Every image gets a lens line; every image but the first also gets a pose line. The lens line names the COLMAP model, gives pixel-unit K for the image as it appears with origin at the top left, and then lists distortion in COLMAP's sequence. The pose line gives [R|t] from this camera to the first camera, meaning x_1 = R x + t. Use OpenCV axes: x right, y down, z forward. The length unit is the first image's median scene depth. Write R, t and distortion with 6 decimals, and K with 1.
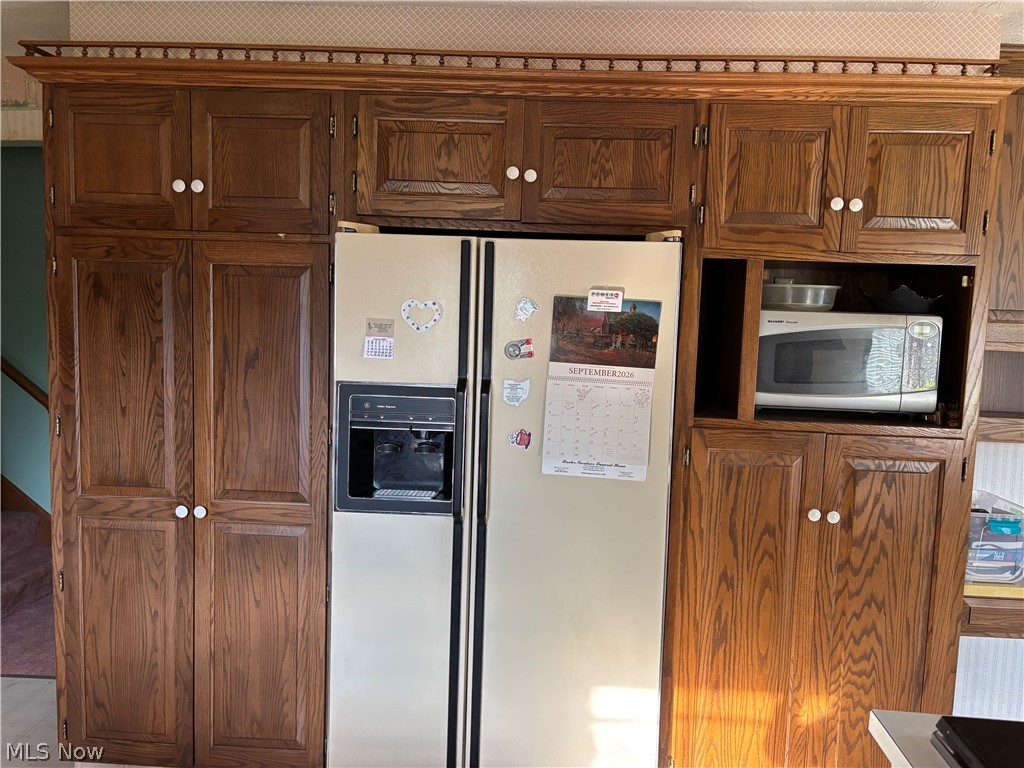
lens RADIAL K [[779.2, 0, 513.3], [0, 779.2, 378.8], [0, 0, 1]] dist [0.050658, -0.011580]
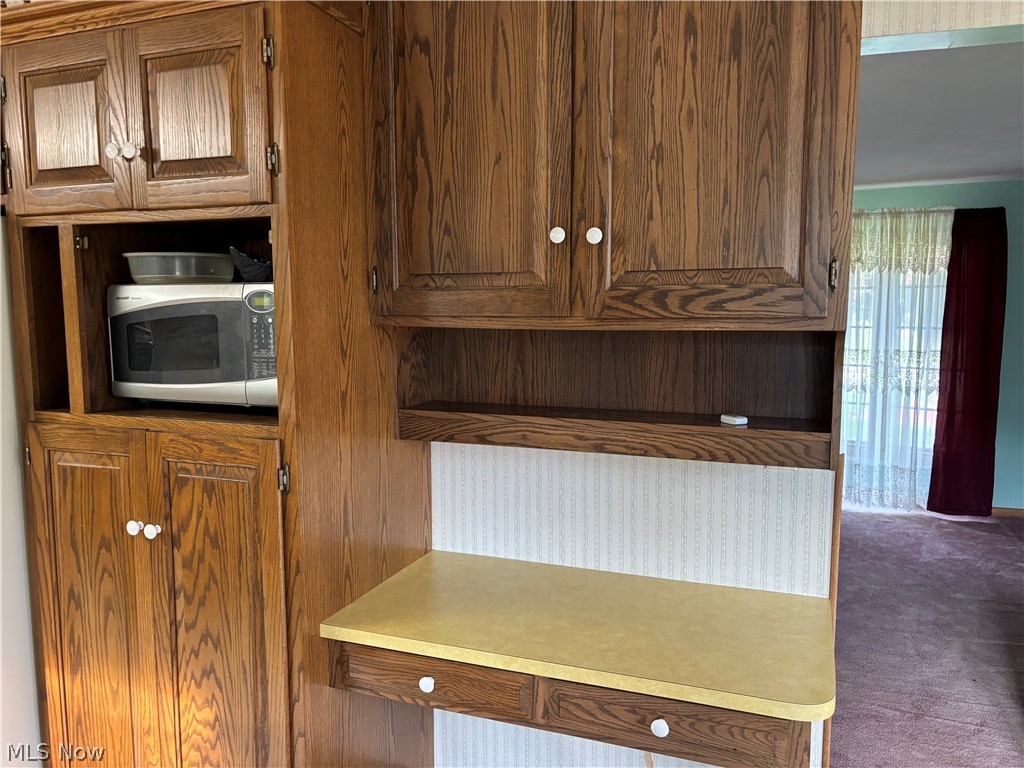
lens RADIAL K [[779.2, 0, 511.5], [0, 779.2, 390.2], [0, 0, 1]] dist [0.050658, -0.011580]
pose [[0.941200, -0.002110, -0.337845, 1.026473], [0.006234, 0.999919, 0.011123, 0.019876], [0.337794, -0.012575, 0.941136, 0.342647]]
